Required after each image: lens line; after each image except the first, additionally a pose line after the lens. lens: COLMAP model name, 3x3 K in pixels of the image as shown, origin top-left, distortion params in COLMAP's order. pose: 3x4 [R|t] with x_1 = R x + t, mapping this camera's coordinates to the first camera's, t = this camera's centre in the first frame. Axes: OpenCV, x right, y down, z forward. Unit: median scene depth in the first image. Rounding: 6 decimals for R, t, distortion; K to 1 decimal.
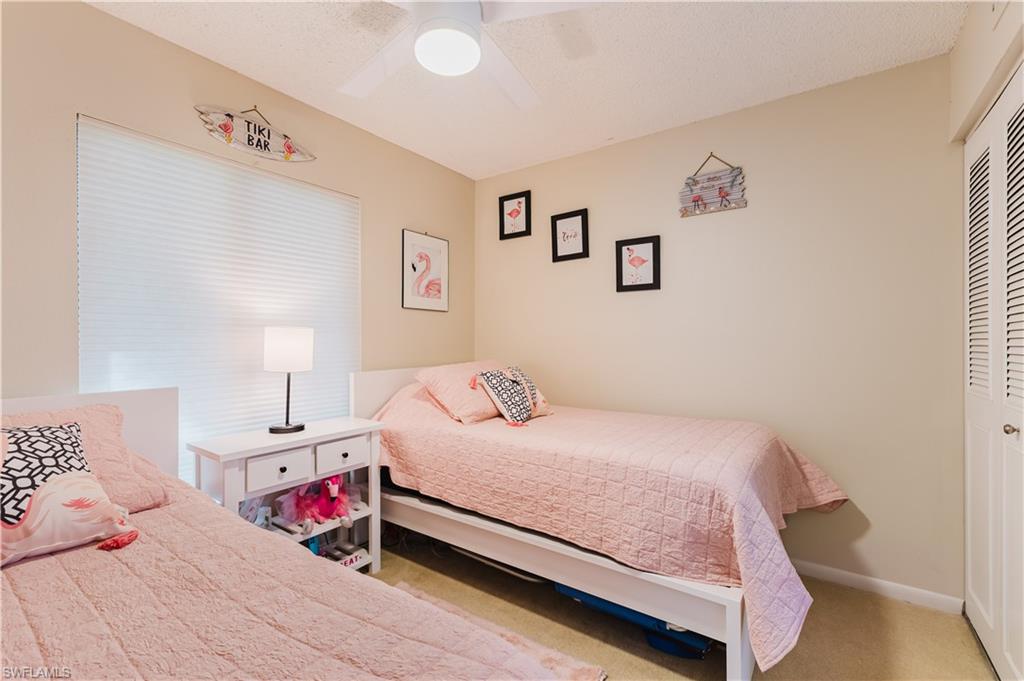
lens RADIAL K [[442.2, 0, 517.0], [0, 442.2, 339.3], [0, 0, 1]] dist [0.016218, -0.001589]
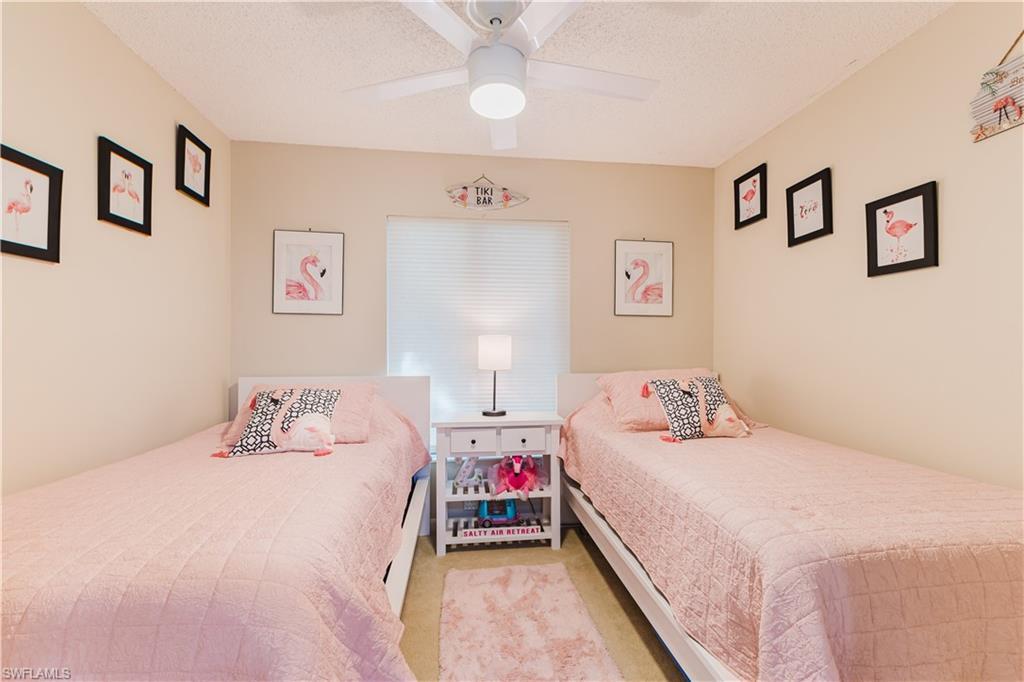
lens RADIAL K [[442.2, 0, 517.7], [0, 442.2, 341.0], [0, 0, 1]] dist [0.016218, -0.001589]
pose [[0.676798, -0.004913, -0.736153, 0.444390], [-0.001199, 0.999969, -0.007776, -0.001353], [0.736168, 0.006146, 0.676771, 0.150252]]
